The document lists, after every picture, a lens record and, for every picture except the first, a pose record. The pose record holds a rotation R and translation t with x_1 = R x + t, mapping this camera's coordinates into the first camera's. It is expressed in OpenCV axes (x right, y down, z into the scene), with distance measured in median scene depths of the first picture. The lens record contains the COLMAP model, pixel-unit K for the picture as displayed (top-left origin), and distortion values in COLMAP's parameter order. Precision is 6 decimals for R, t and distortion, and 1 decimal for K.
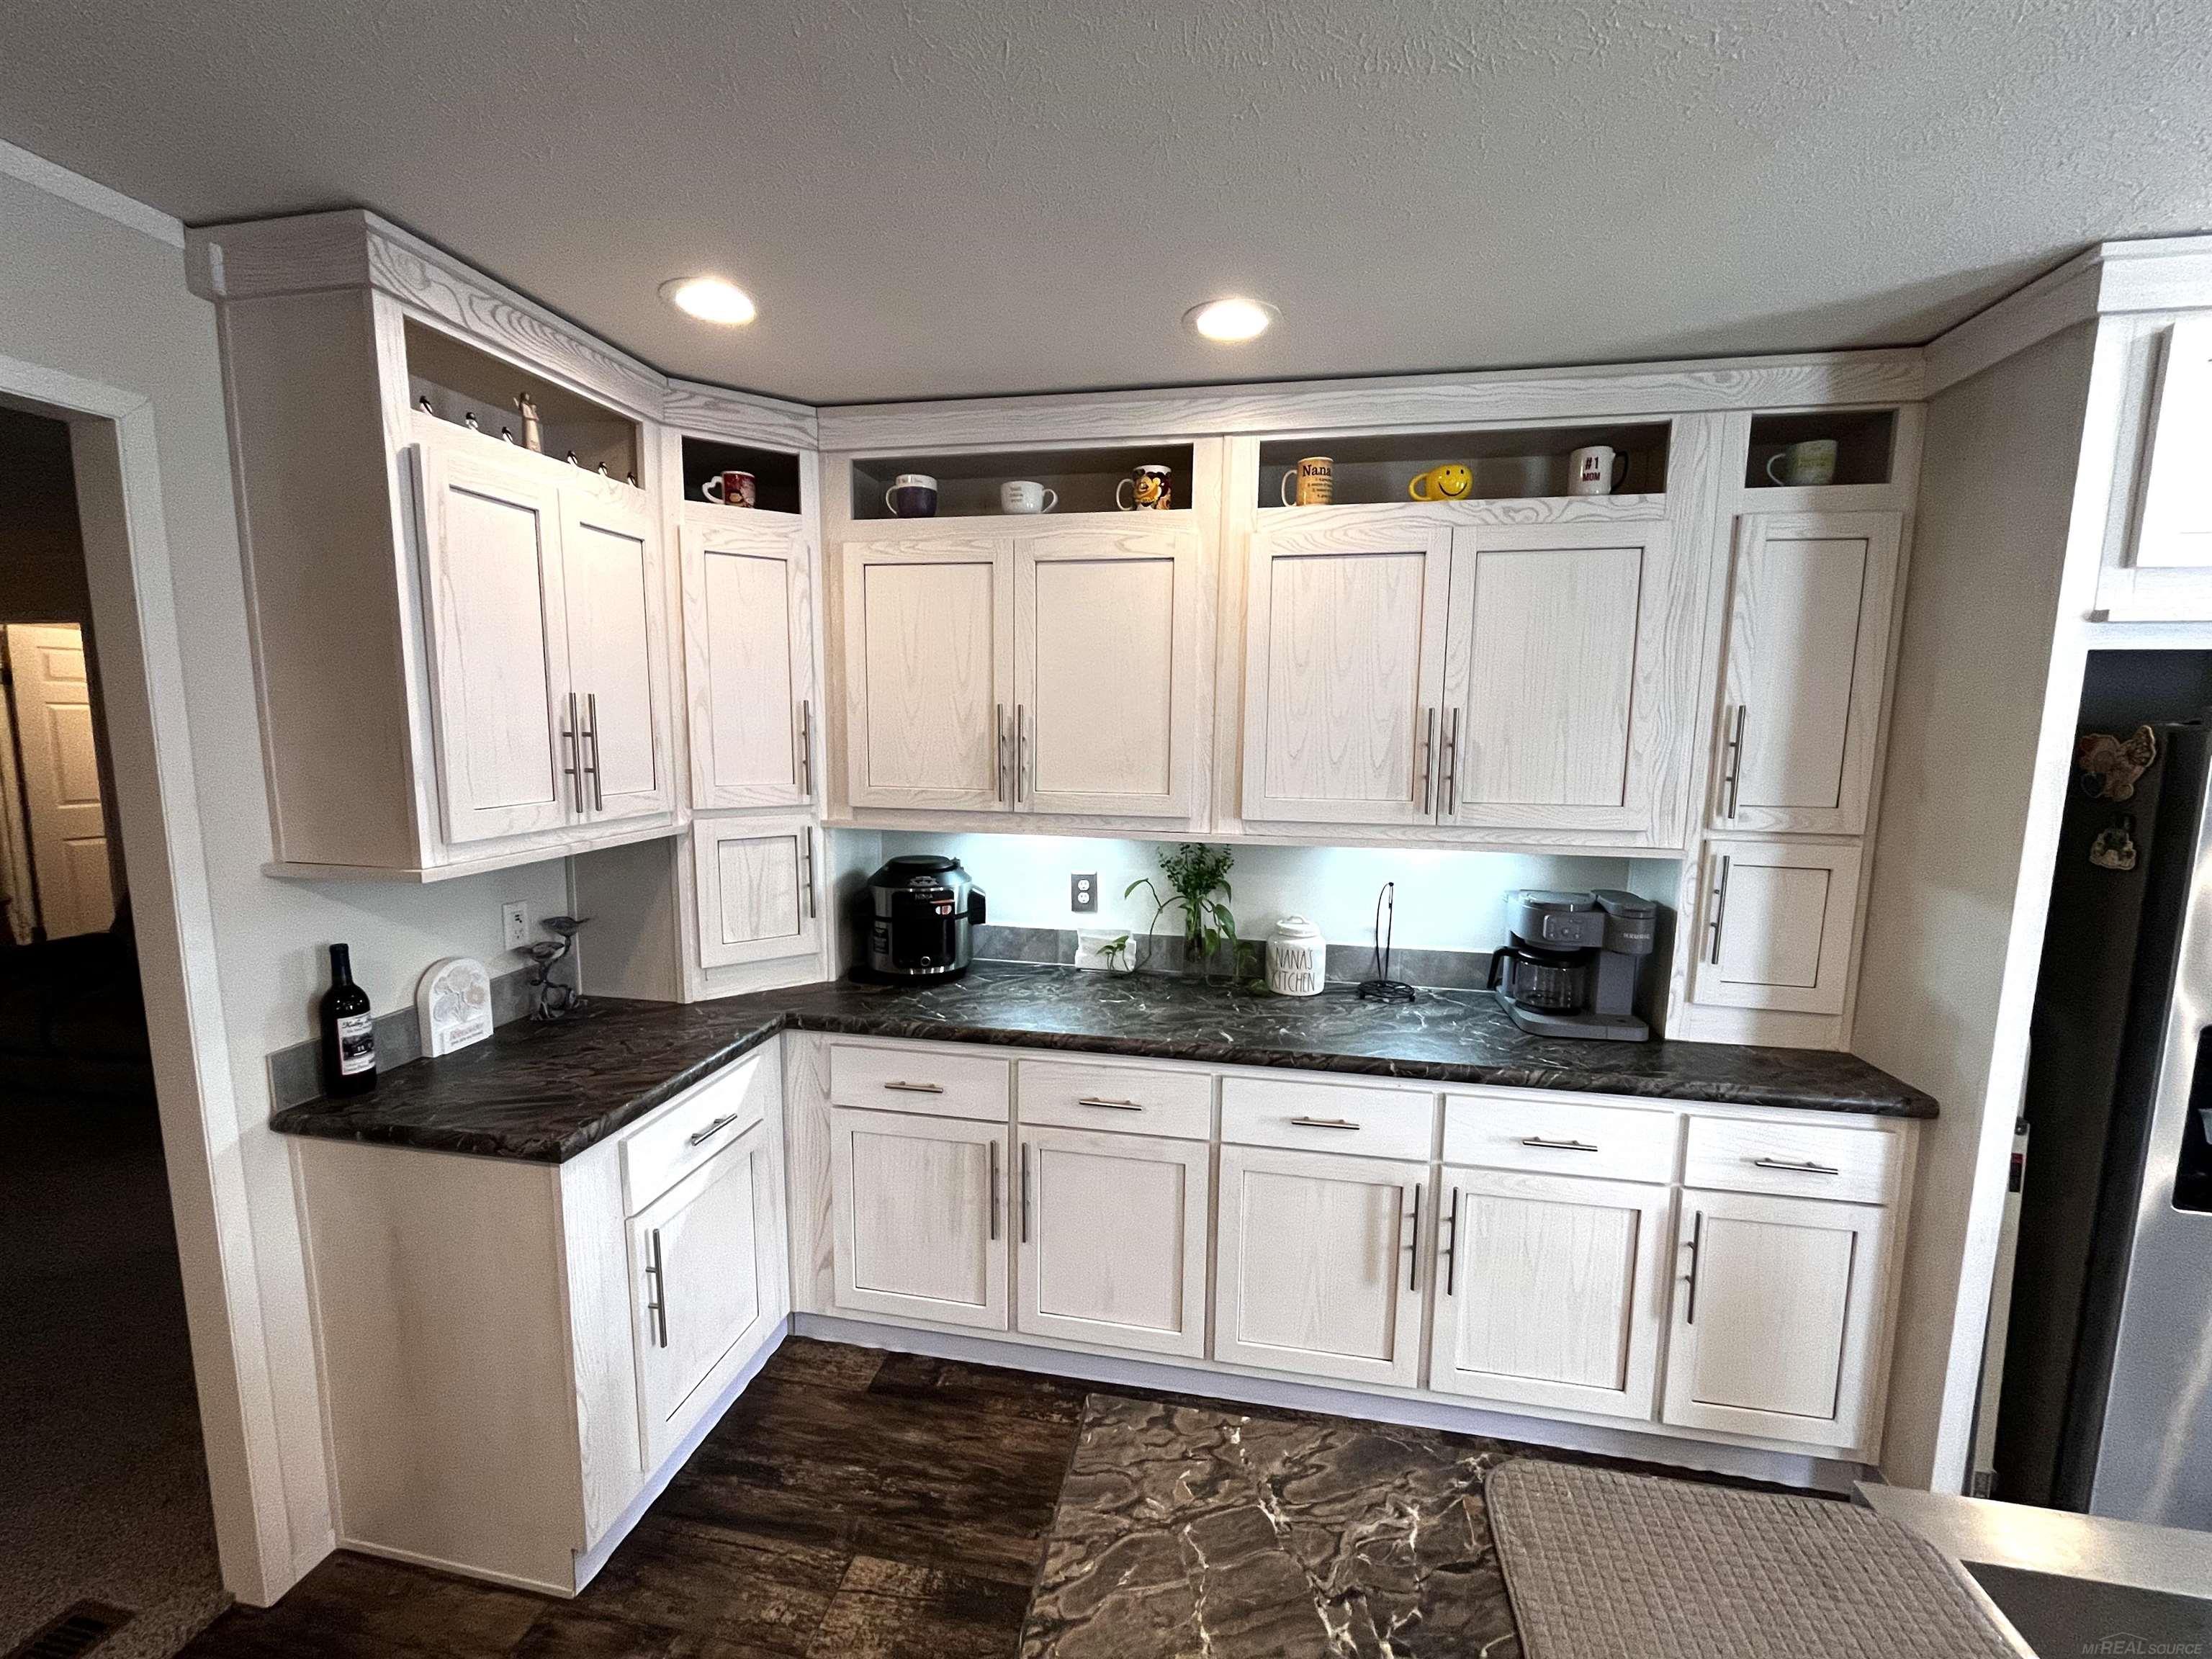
lens RADIAL K [[892.9, 0, 1103.7], [0, 892.9, 832.1], [0, 0, 1]] dist [-0.007431, 0.000128]
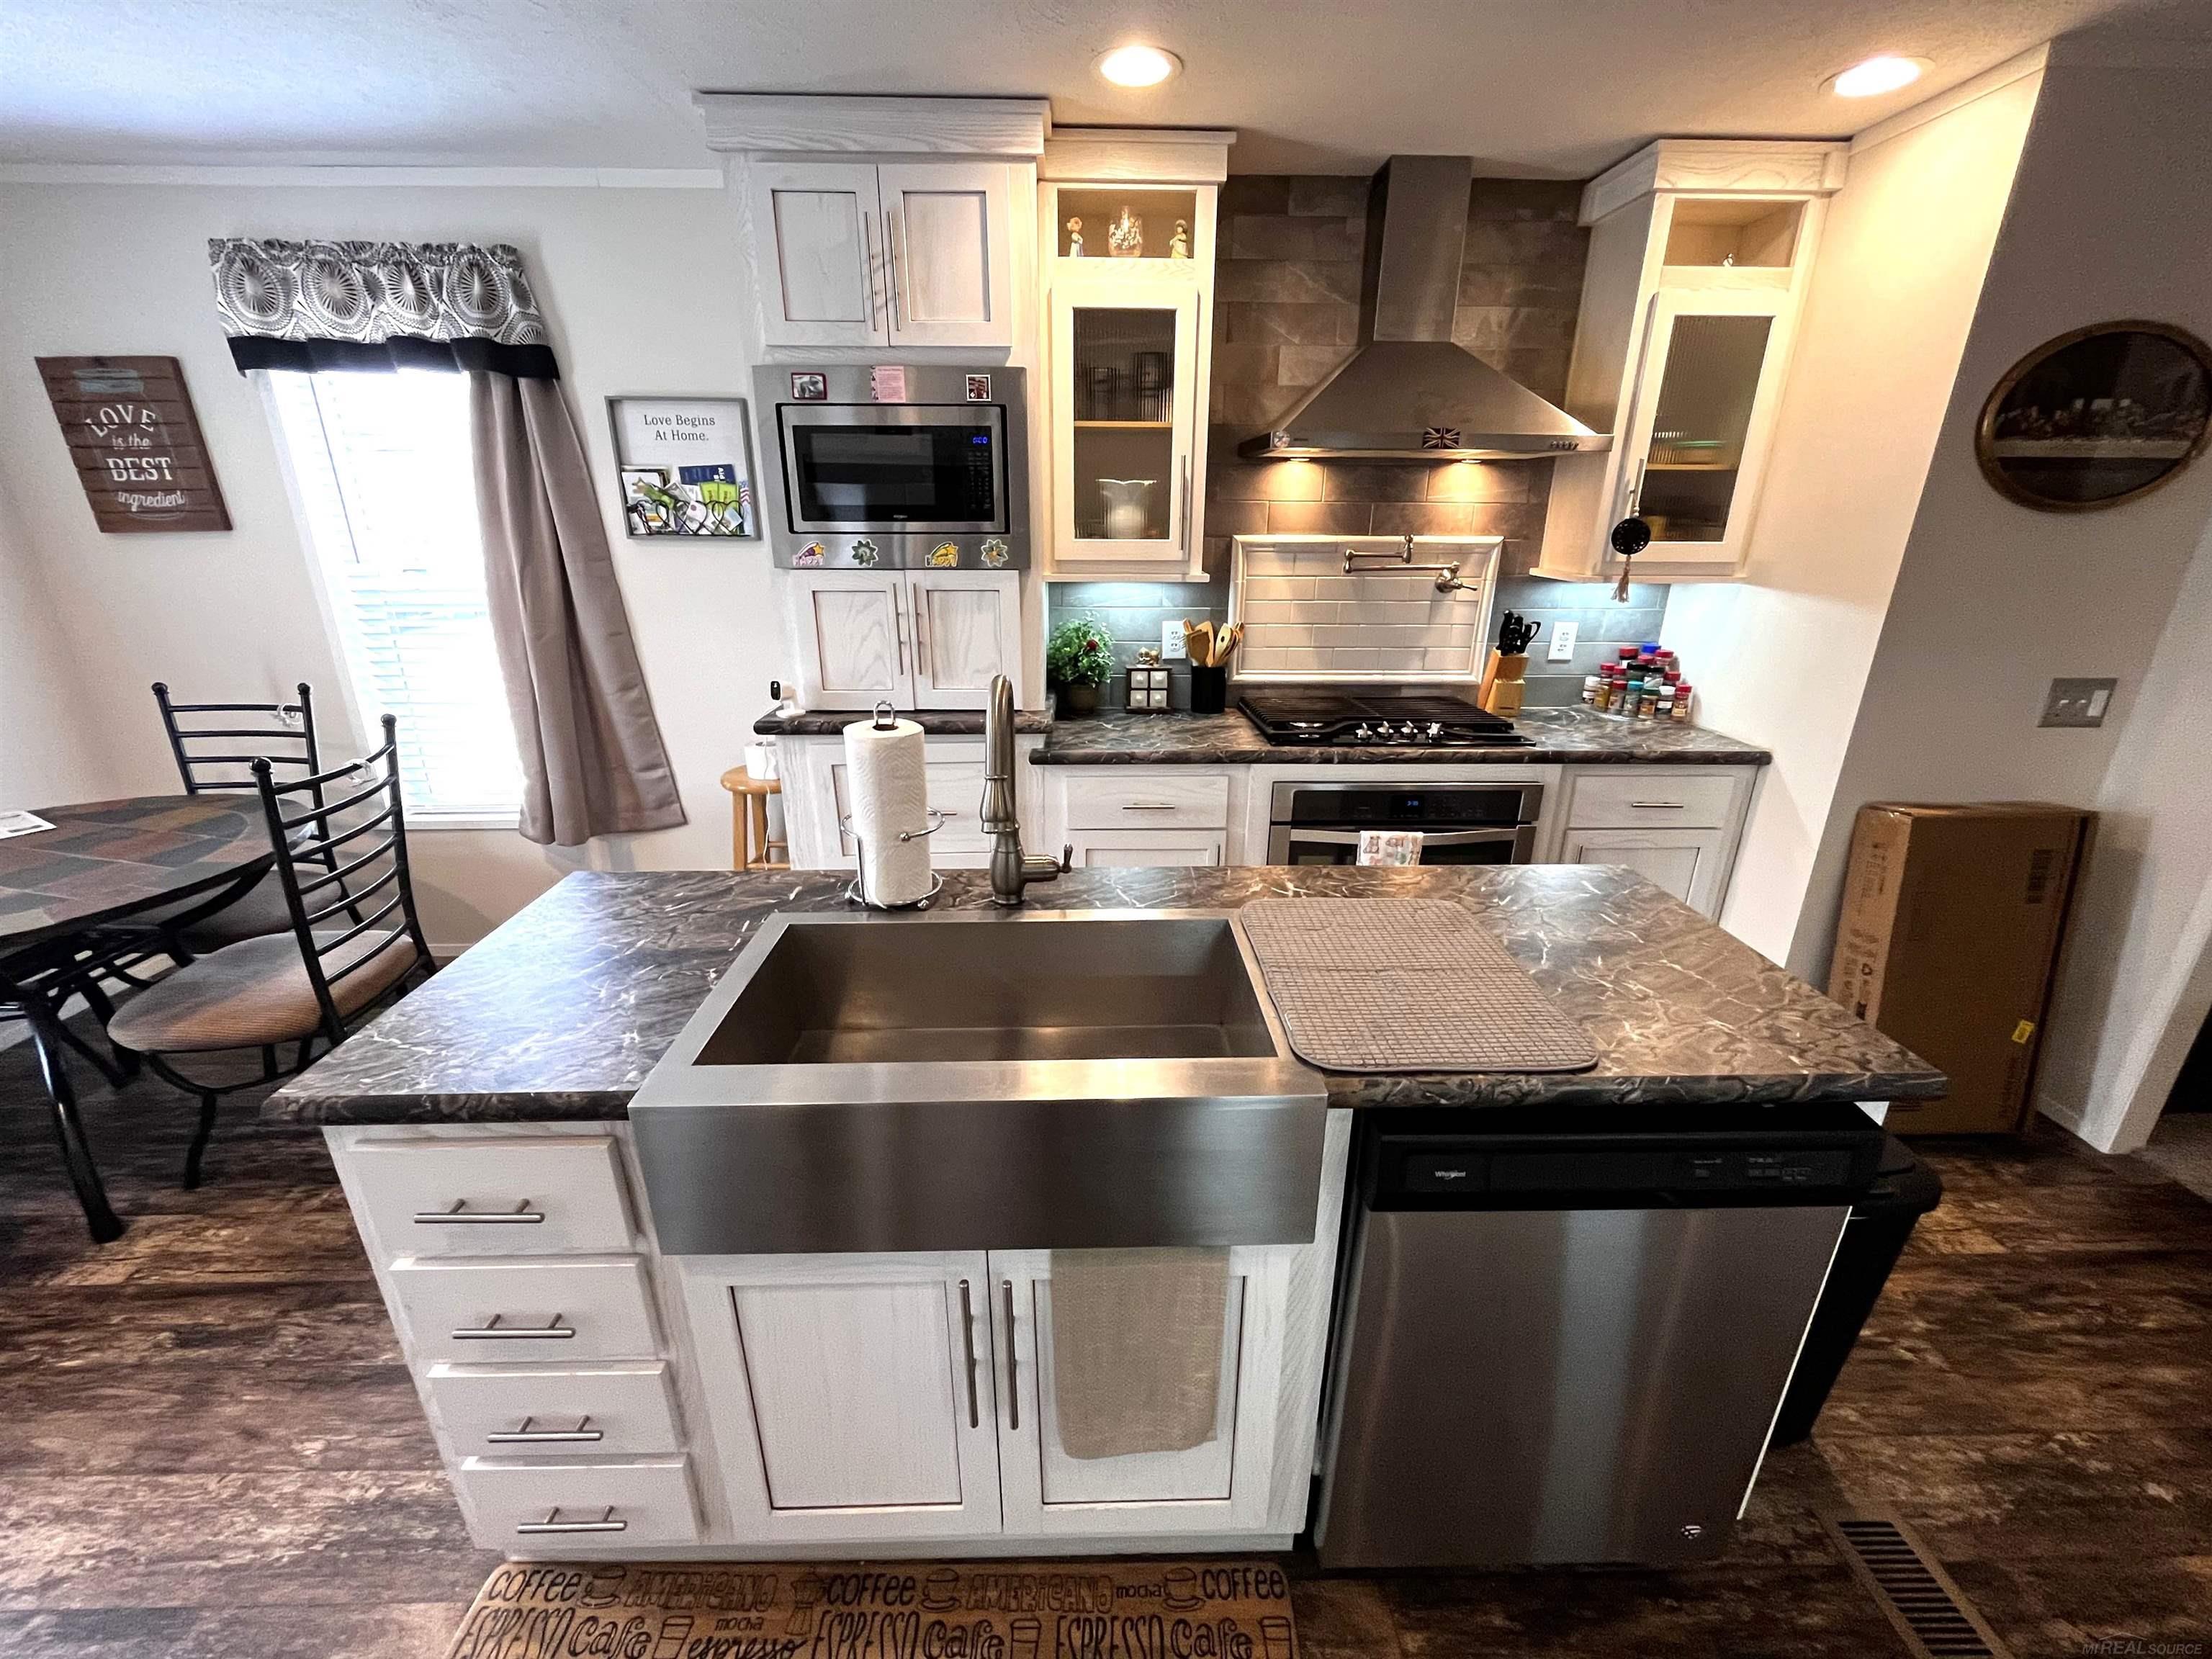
lens RADIAL K [[892.9, 0, 1103.5], [0, 892.9, 833.3], [0, 0, 1]] dist [-0.007431, 0.000128]
pose [[-0.976551, 0.058682, -0.207132, -1.193787], [-0.040446, 0.894992, 0.444244, -0.184657], [0.211451, 0.442205, -0.871633, 1.851654]]
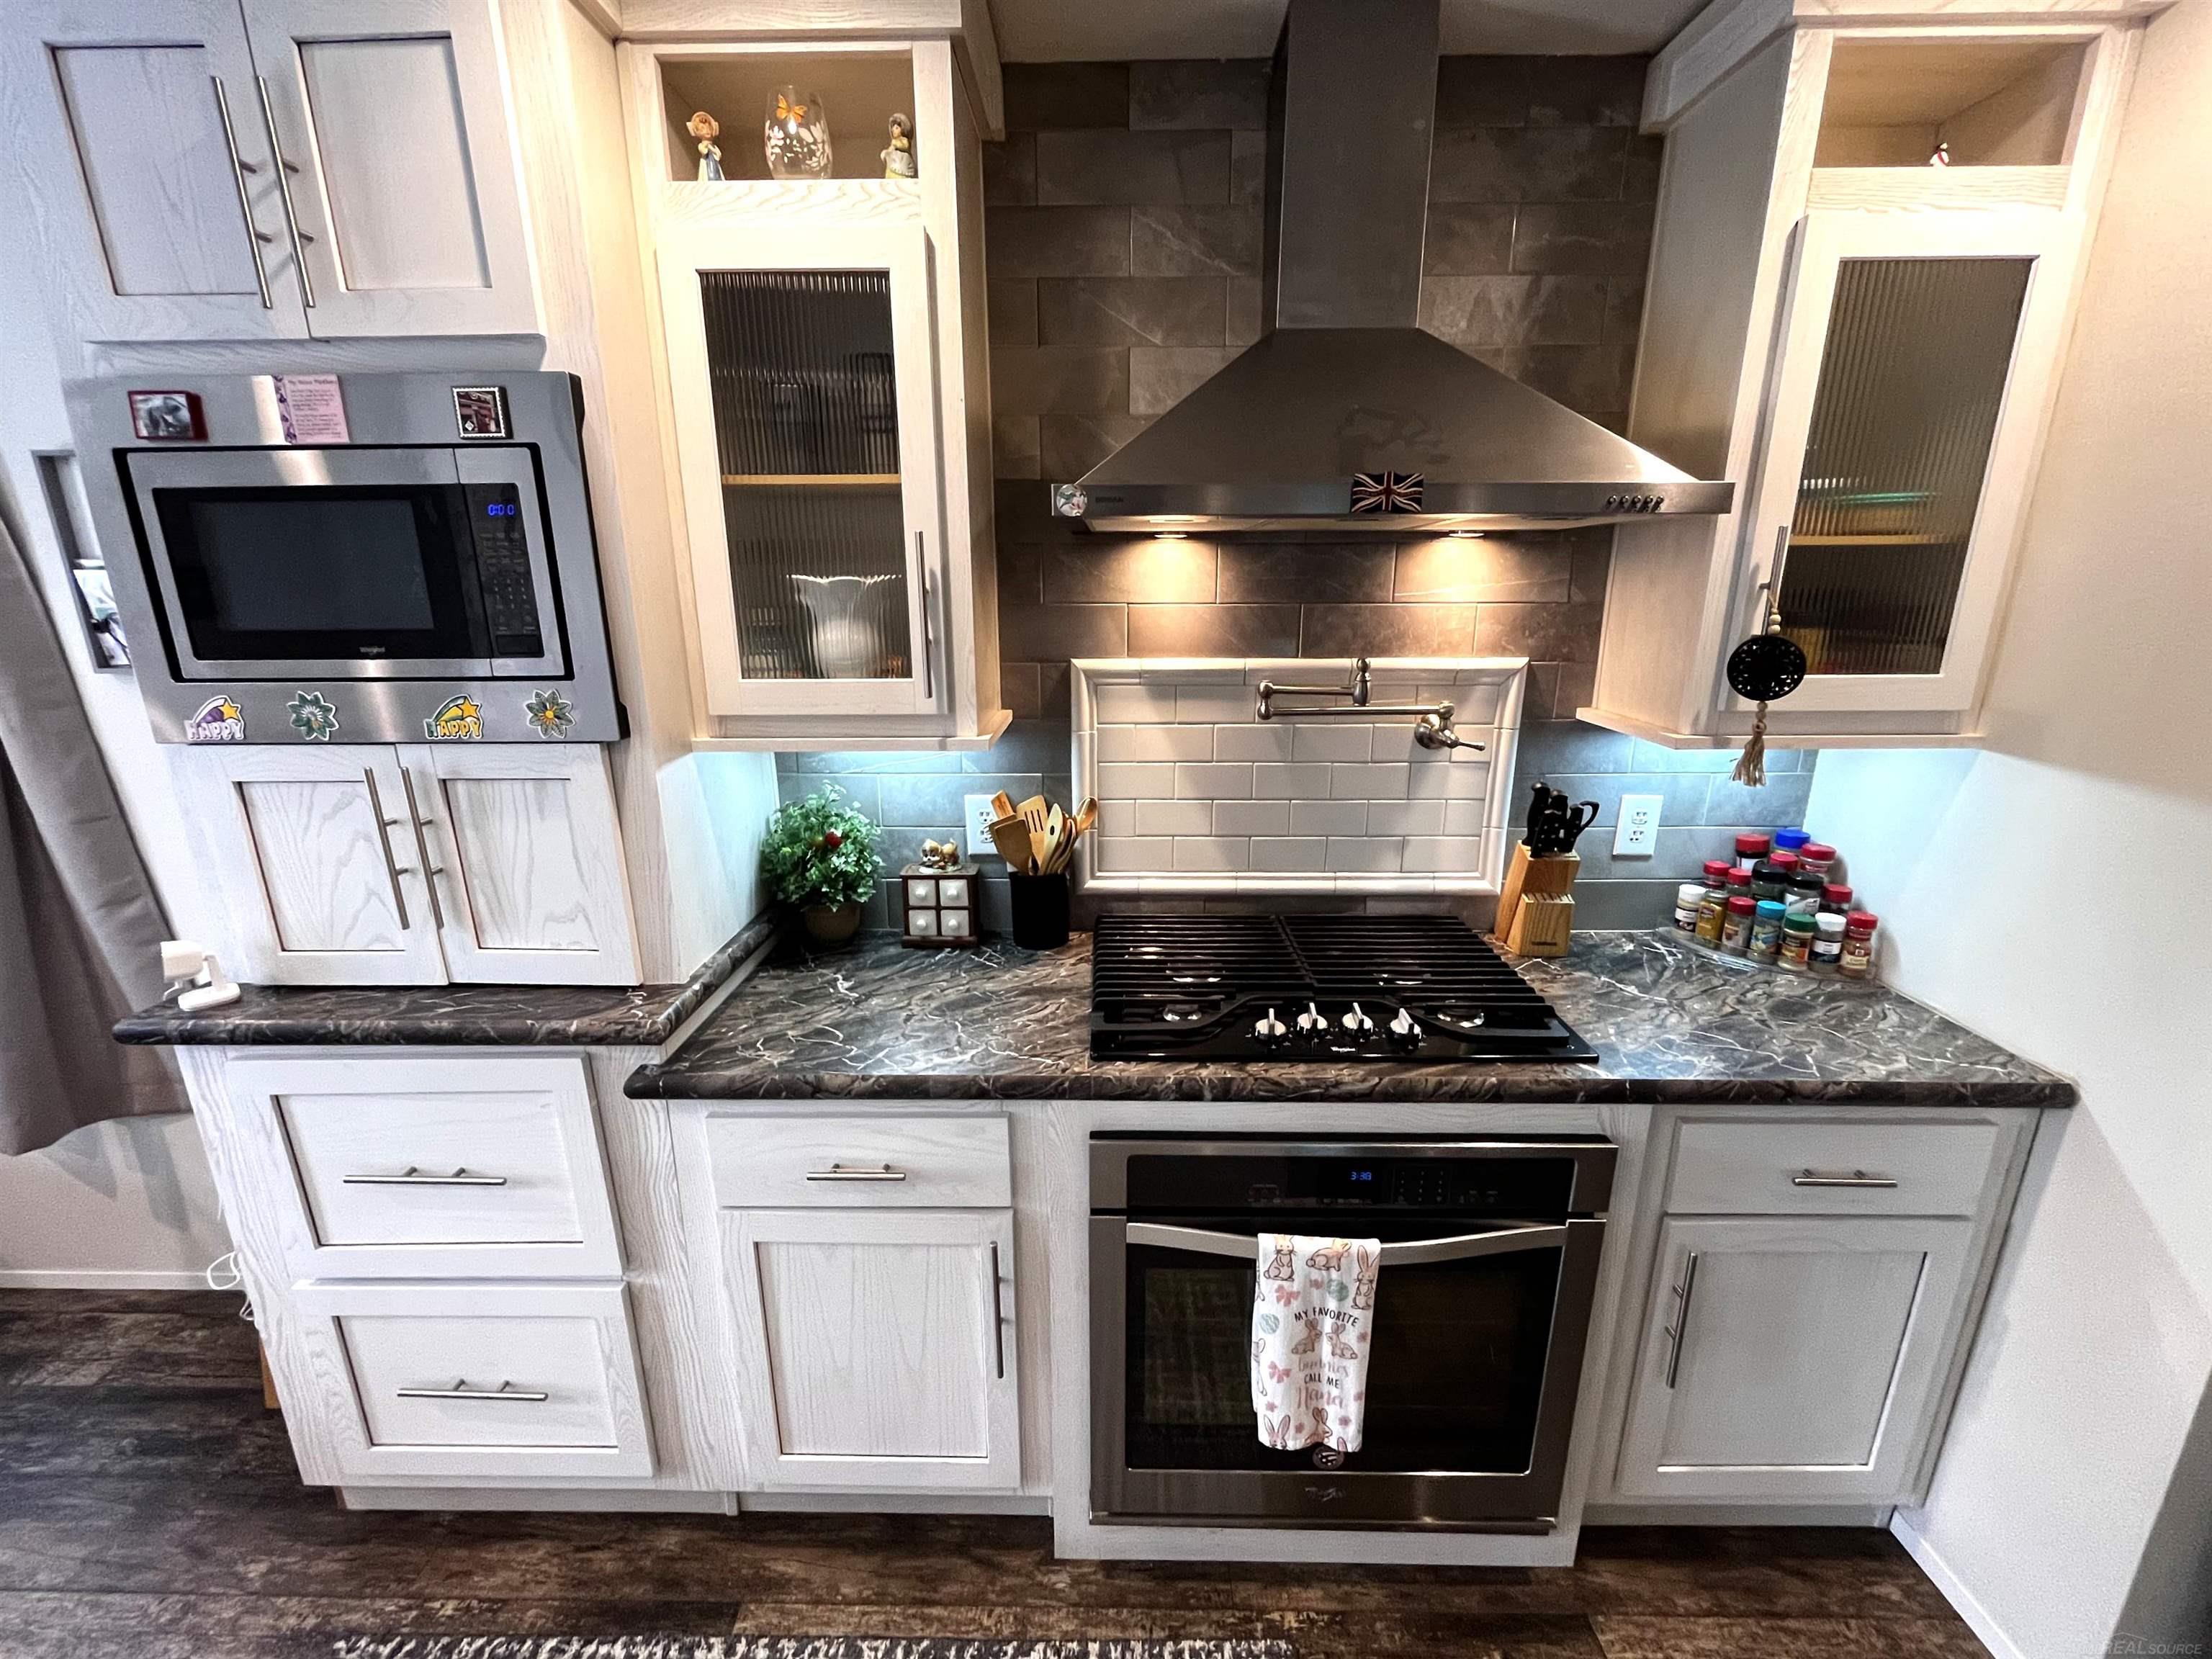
lens RADIAL K [[892.9, 0, 1114.4], [0, 892.9, 824.4], [0, 0, 1]] dist [-0.007431, 0.000128]
pose [[-0.984644, 0.040050, -0.169921, -1.650622], [-0.026524, 0.927710, 0.372358, -0.156256], [0.172550, 0.371147, -0.912401, 1.235354]]
